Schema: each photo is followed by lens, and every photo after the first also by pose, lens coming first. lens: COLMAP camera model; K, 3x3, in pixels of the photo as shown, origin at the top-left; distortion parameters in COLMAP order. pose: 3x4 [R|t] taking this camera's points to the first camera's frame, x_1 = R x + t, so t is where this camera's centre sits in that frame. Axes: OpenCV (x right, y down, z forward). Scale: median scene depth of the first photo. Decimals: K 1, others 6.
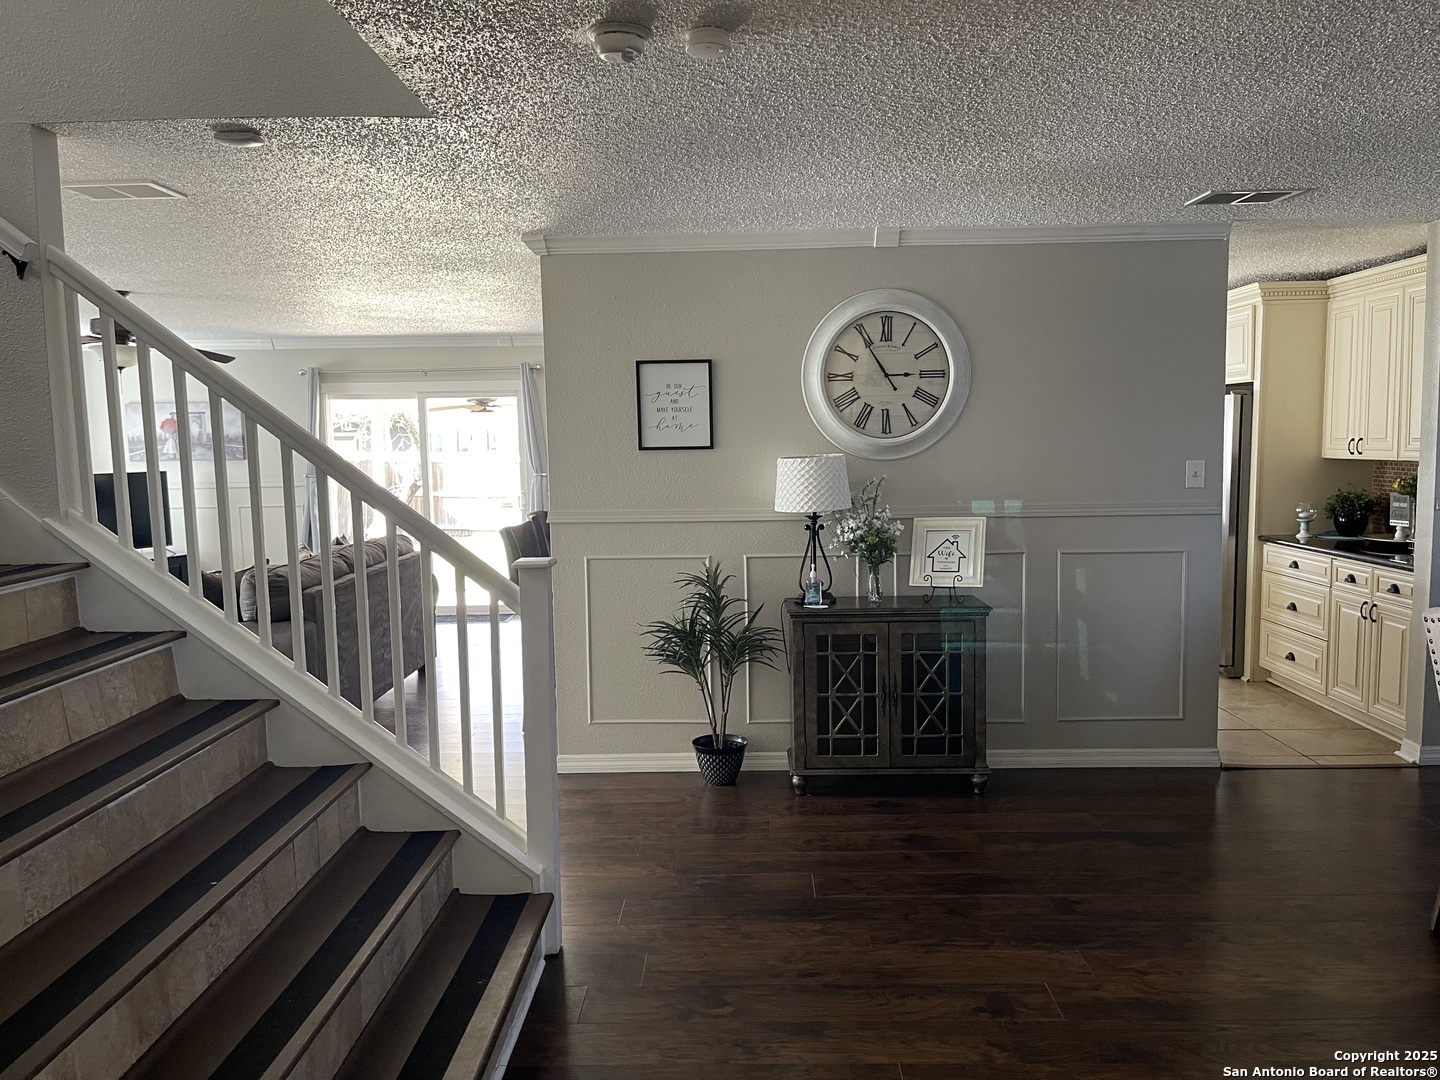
lens RADIAL K [[1094.8, 0, 717.1], [0, 1094.8, 540.5], [0, 0, 1]] dist [0.043523, -0.046271]
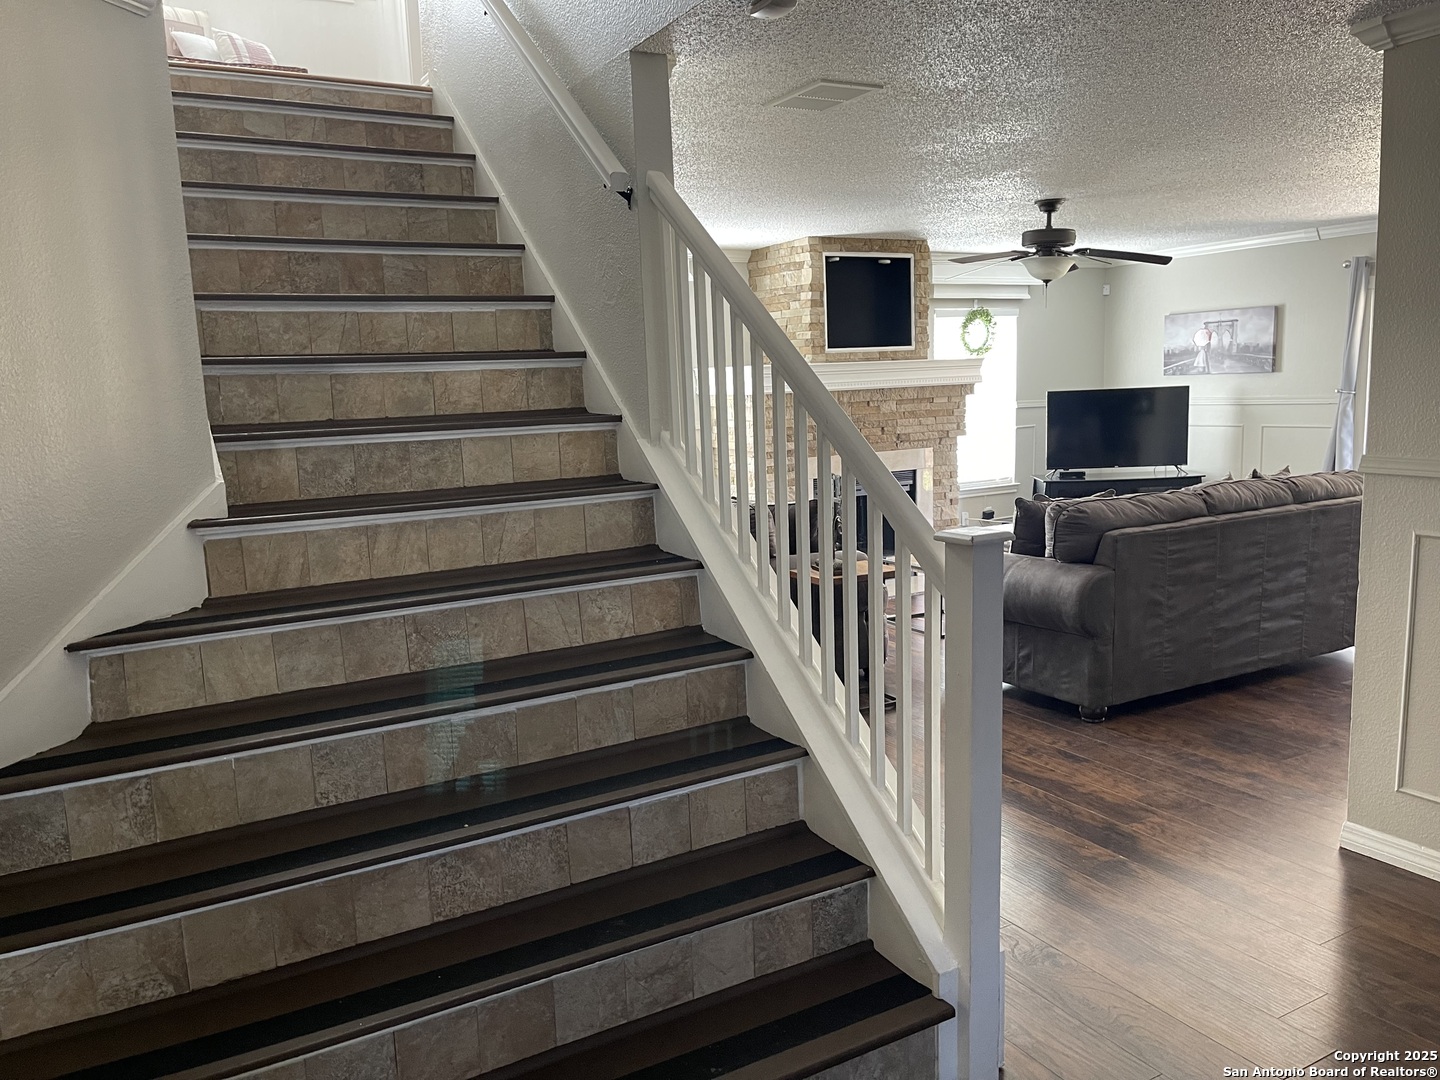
lens RADIAL K [[1094.8, 0, 712.8], [0, 1094.8, 544.8], [0, 0, 1]] dist [0.043523, -0.046271]
pose [[0.509721, 0.128428, -0.850700, 0.152119], [-0.055891, 0.991650, 0.116218, -0.020523], [0.858522, -0.011692, 0.512643, 0.234071]]
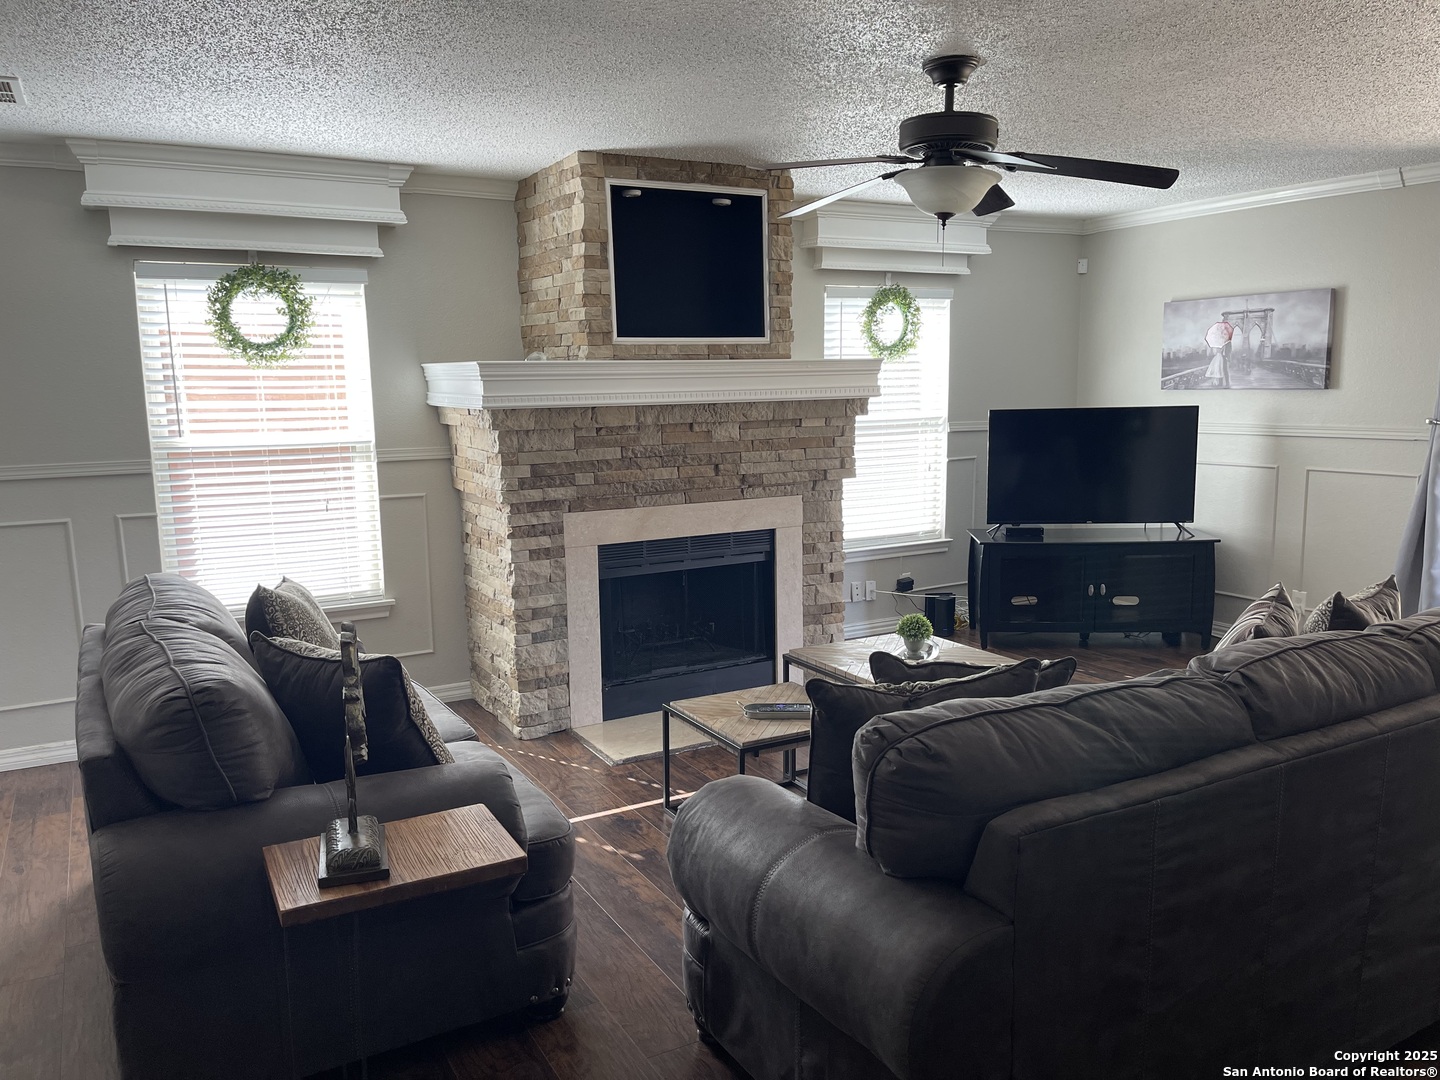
lens RADIAL K [[1094.8, 0, 712.2], [0, 1094.8, 551.9], [0, 0, 1]] dist [0.043523, -0.046271]
pose [[0.509079, 0.144519, -0.848500, -0.120580], [-0.074929, 0.989502, 0.123579, -0.050740], [0.857452, 0.000666, 0.514563, 0.593220]]
